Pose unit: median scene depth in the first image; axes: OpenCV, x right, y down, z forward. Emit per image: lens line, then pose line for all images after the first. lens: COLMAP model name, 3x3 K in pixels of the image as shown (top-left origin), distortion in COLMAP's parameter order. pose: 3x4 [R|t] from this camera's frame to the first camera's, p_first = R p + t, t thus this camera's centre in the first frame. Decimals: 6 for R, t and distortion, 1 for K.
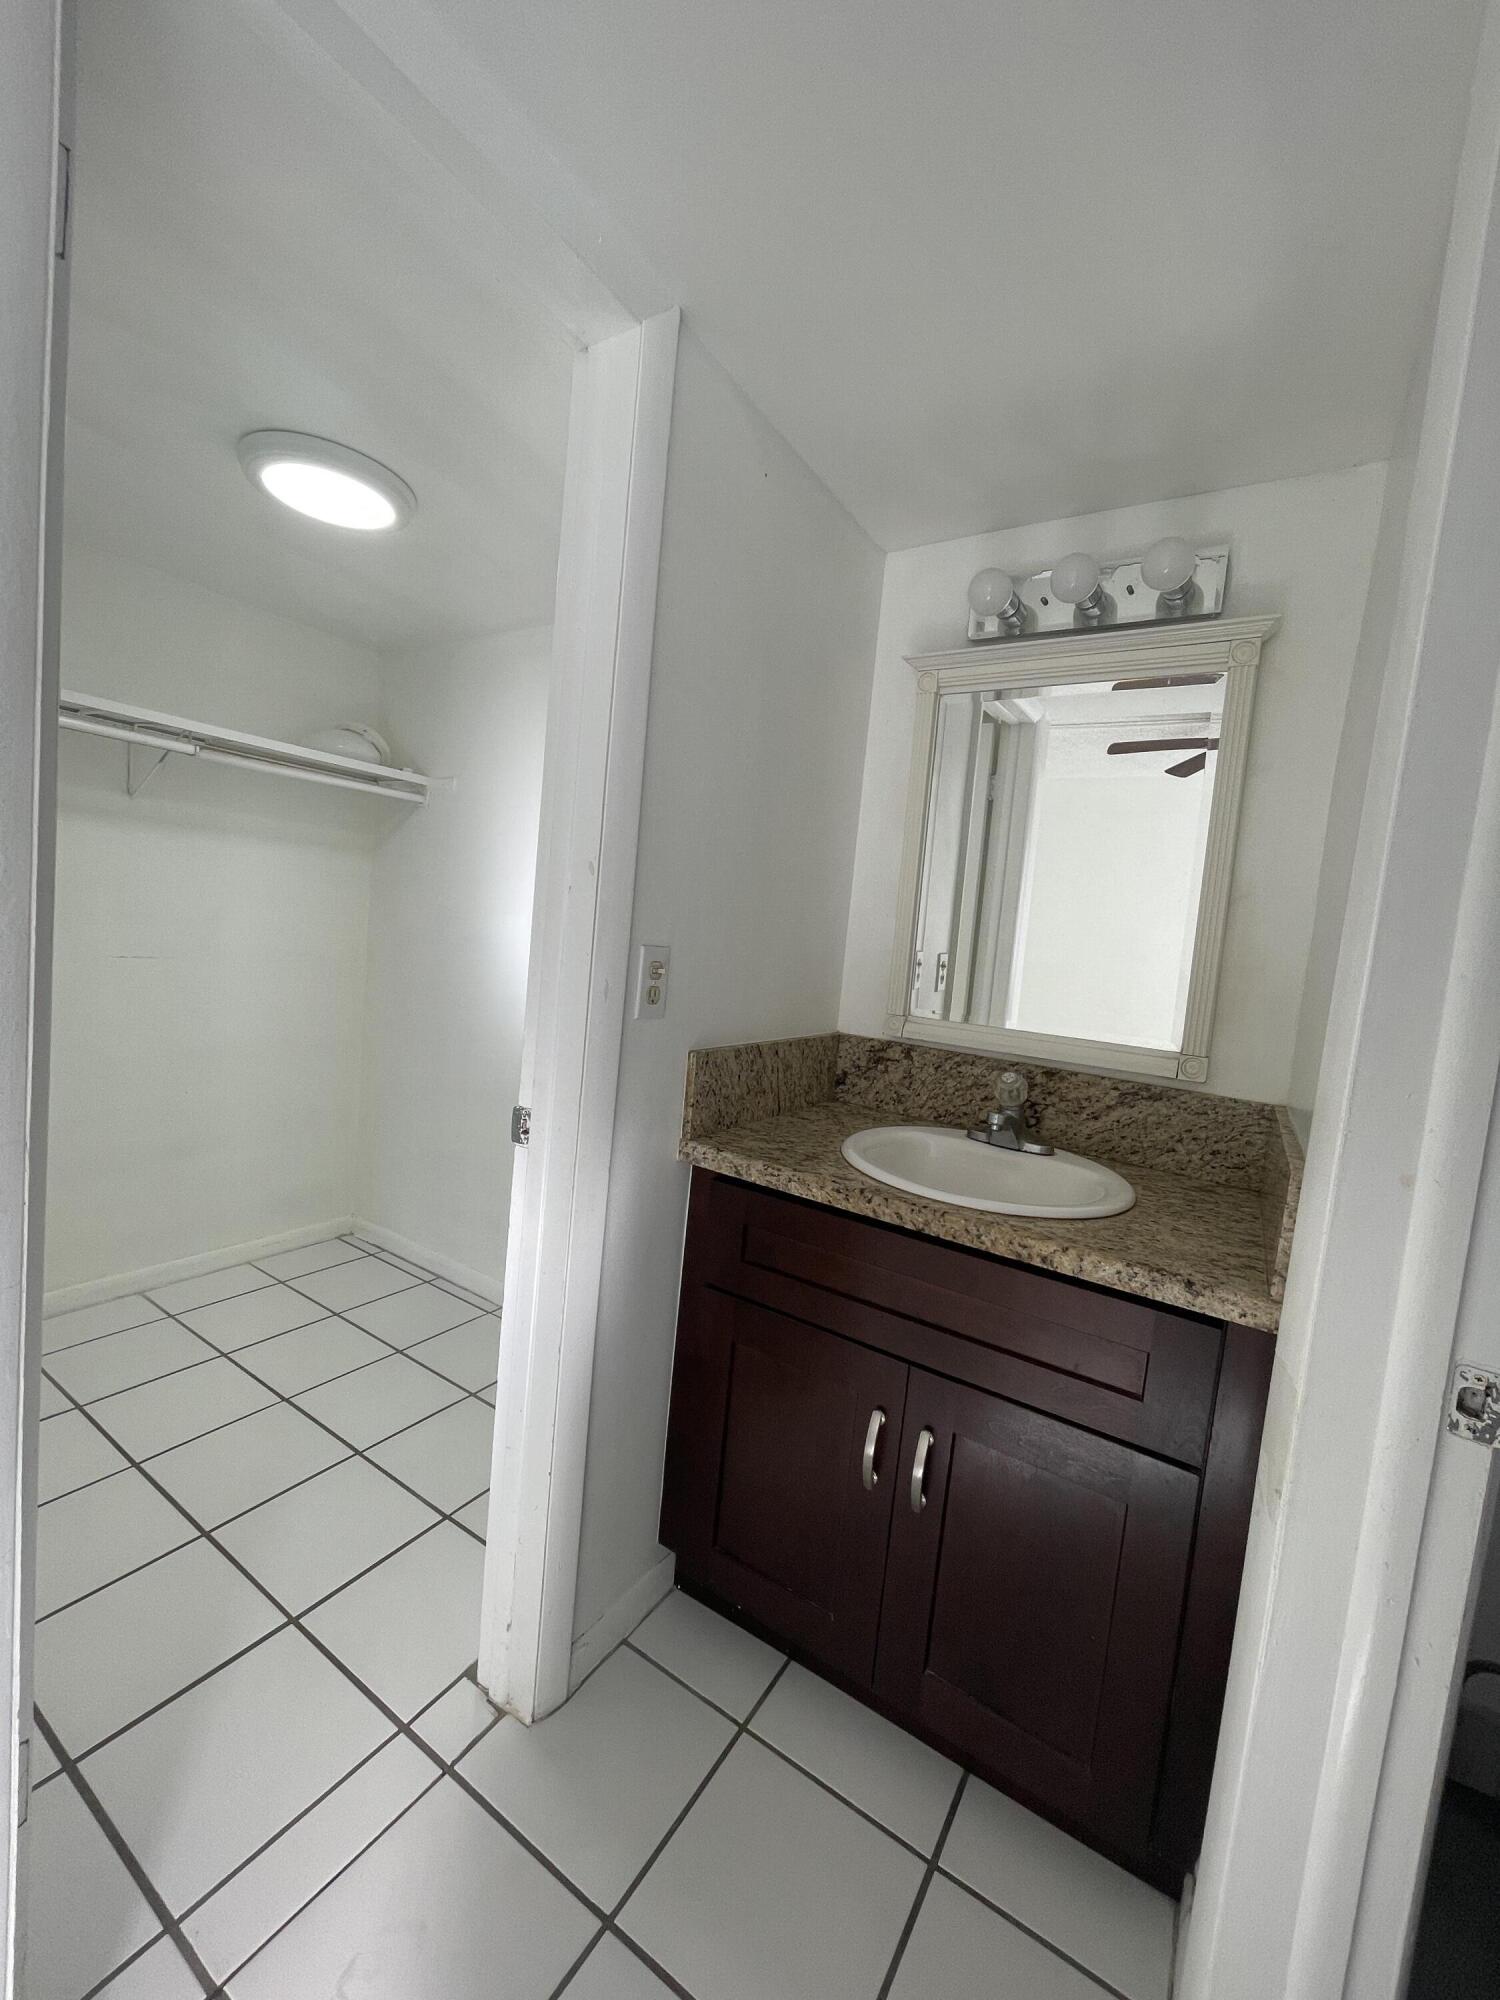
lens RADIAL K [[804.2, 0, 739.9], [0, 804.2, 1004.4], [0, 0, 1]] dist [-0.015342, -0.000591]
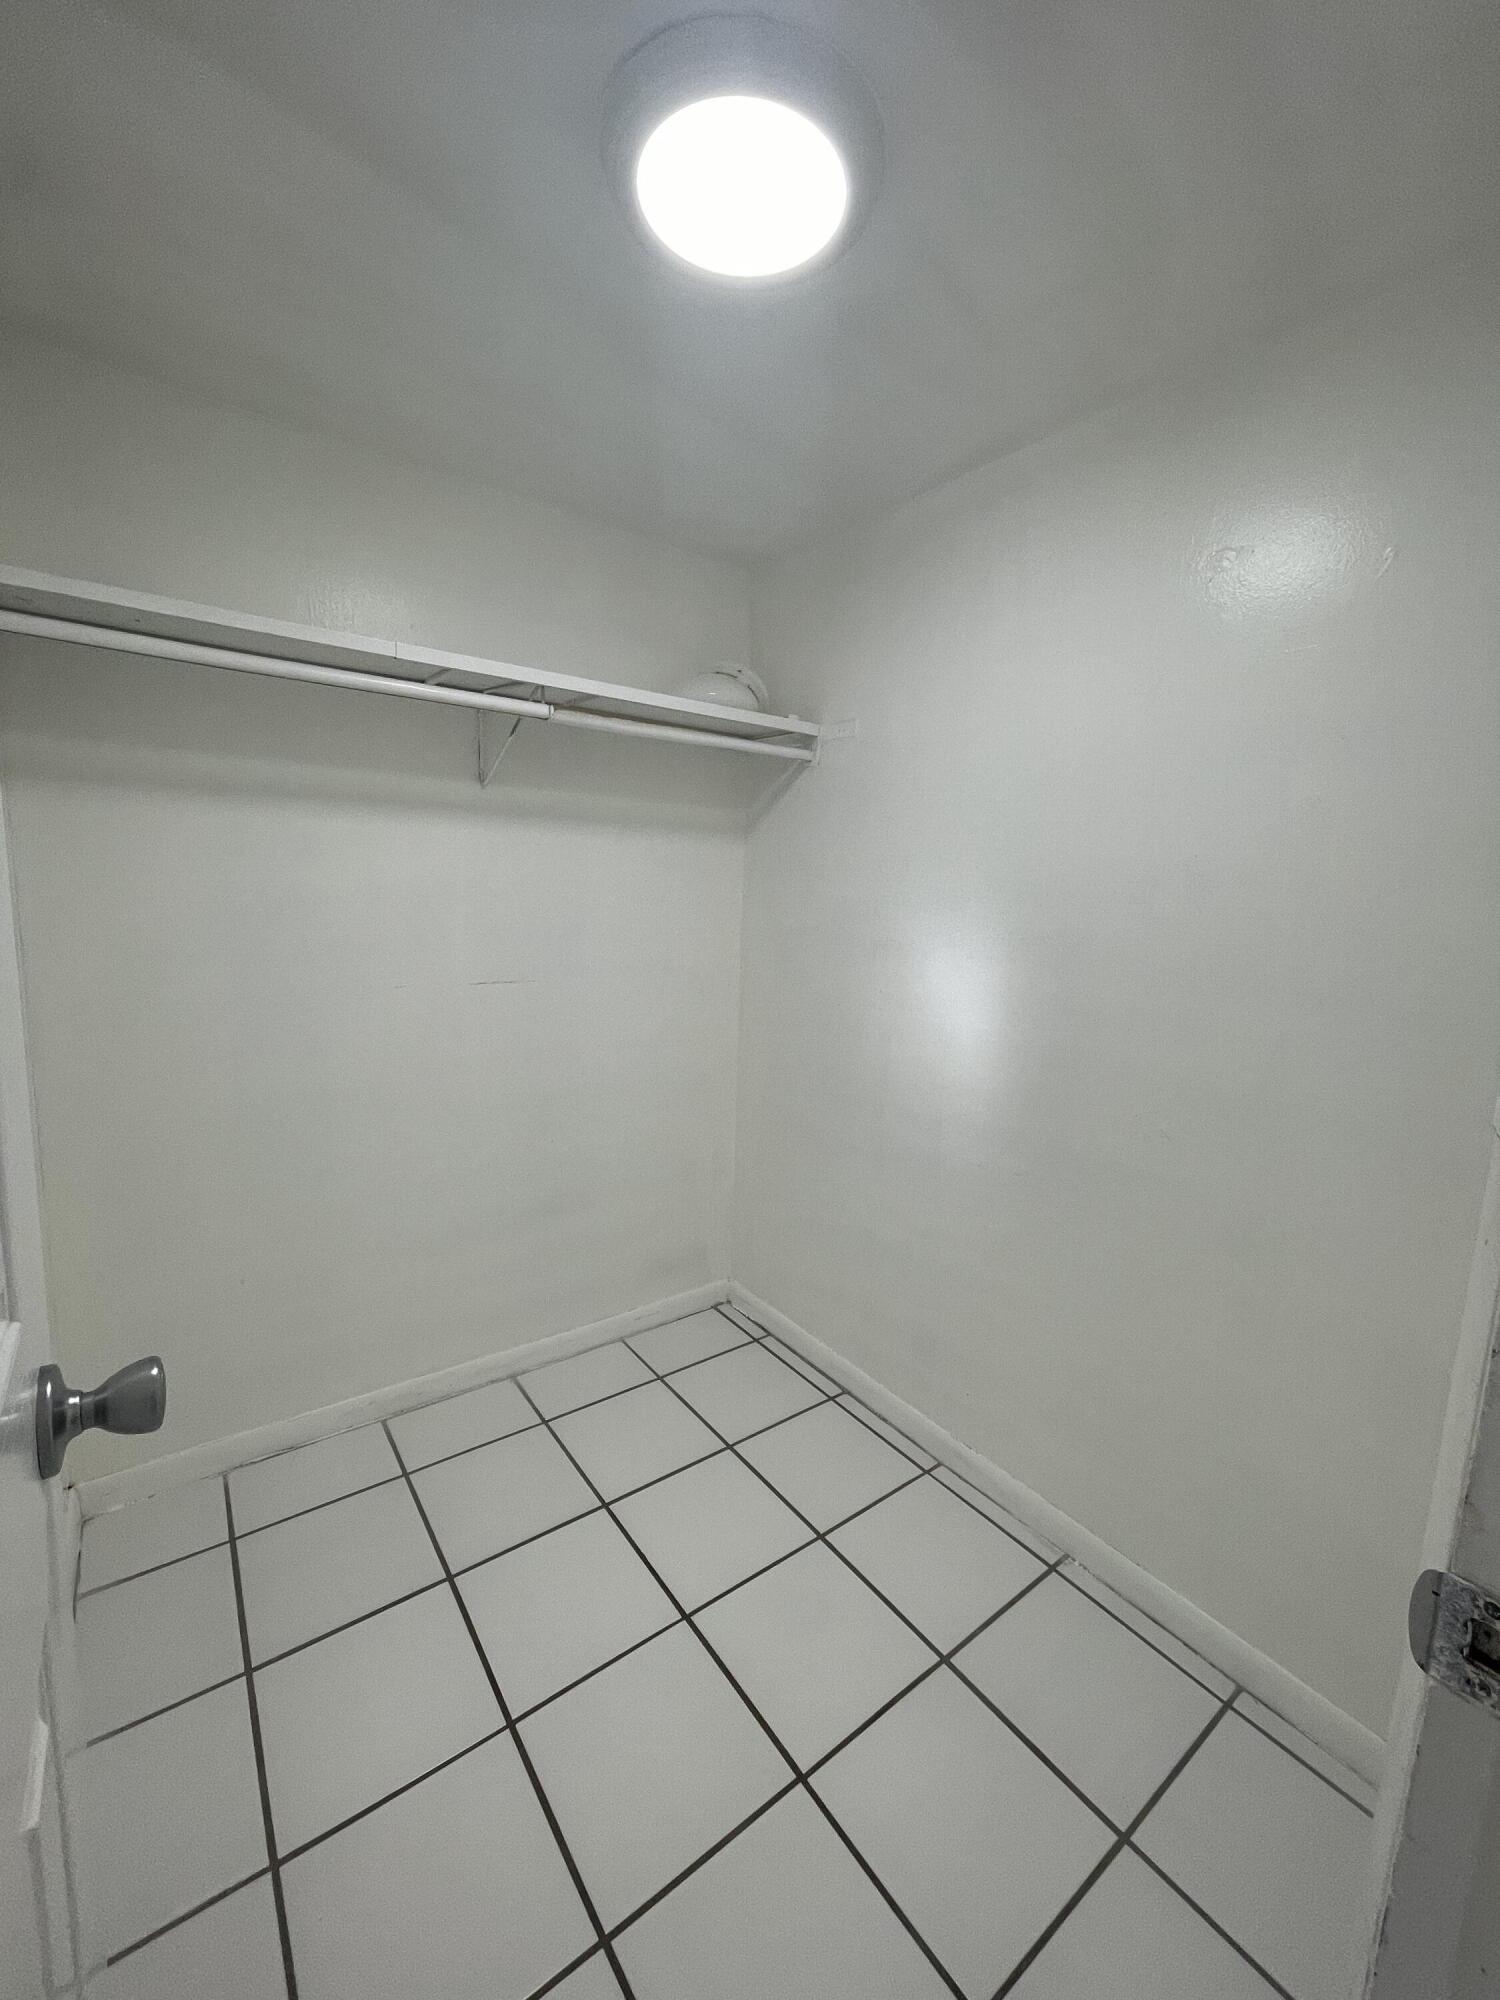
lens RADIAL K [[804.2, 0, 751.0], [0, 804.2, 1013.8], [0, 0, 1]] dist [-0.015342, -0.000591]
pose [[0.938683, 0.005429, -0.344737, -0.193155], [0.016348, 0.998051, 0.060232, -0.062380], [0.344392, -0.062175, 0.936765, 0.270070]]
